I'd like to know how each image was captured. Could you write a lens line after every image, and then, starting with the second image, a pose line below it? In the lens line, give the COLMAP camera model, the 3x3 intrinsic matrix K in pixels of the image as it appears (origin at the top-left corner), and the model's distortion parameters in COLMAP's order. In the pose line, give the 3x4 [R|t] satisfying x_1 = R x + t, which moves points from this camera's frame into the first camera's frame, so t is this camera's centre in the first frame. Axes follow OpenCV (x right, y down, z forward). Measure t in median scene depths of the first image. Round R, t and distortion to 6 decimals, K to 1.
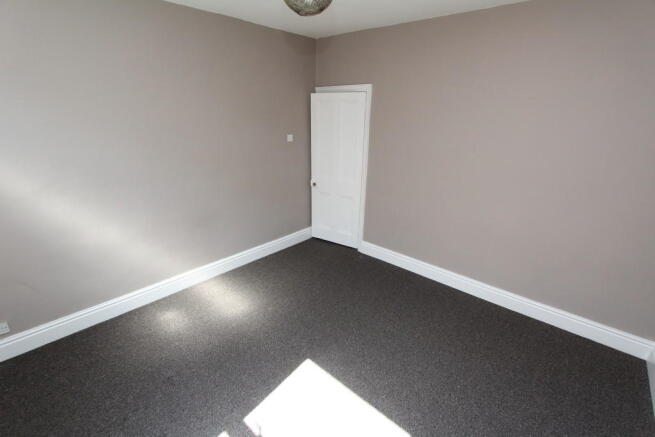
lens RADIAL K [[299.5, 0, 329.3], [0, 299.5, 219.5], [0, 0, 1]] dist [-0.035635, 0.000831]
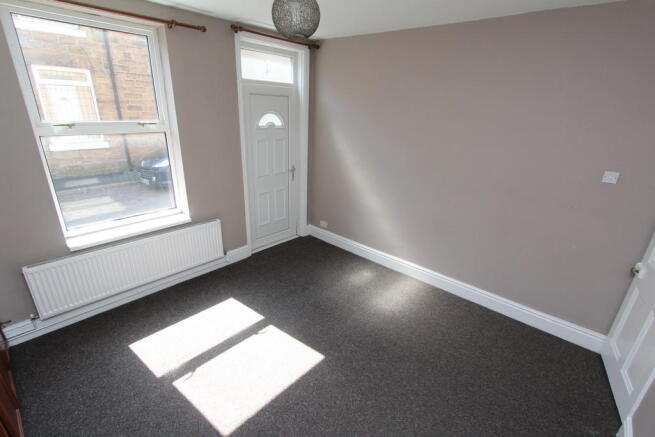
lens RADIAL K [[299.5, 0, 332.3], [0, 299.5, 221.7], [0, 0, 1]] dist [-0.035635, 0.000831]
pose [[-0.004888, 0.332373, -0.943135, 0.582605], [-0.370136, 0.875559, 0.310477, -0.217084], [0.928965, 0.350606, 0.118743, 0.567924]]
